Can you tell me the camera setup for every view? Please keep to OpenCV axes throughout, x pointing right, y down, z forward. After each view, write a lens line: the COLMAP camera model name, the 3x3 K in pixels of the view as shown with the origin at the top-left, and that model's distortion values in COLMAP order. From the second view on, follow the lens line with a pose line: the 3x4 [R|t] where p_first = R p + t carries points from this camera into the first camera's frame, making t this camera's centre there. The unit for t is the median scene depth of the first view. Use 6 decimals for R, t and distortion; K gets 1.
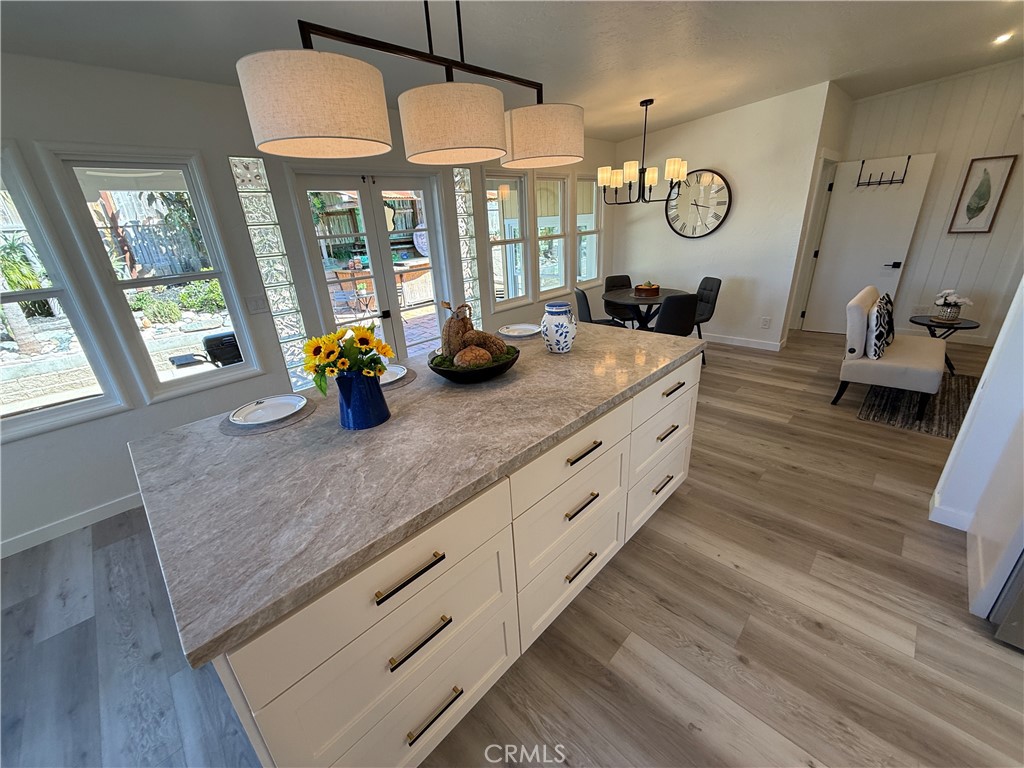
lens RADIAL K [[409.7, 0, 511.2], [0, 409.7, 380.7], [0, 0, 1]] dist [-0.008842, 0.002148]
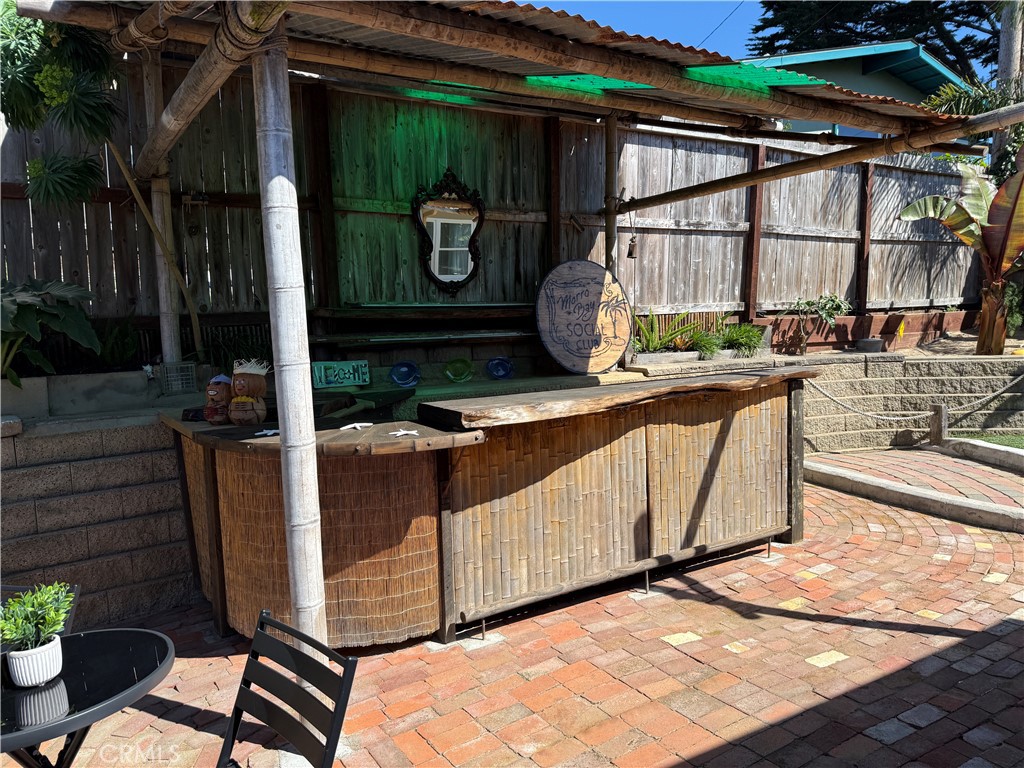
lens RADIAL K [[716.6, 0, 513.6], [0, 716.6, 382.3], [0, 0, 1]] dist [0.023192, -0.028661]
pose [[0.963179, 0.055837, -0.262999, -0.126882], [-0.123577, 0.960687, -0.248614, -0.181323], [0.238778, 0.271960, 0.932214, 0.569902]]
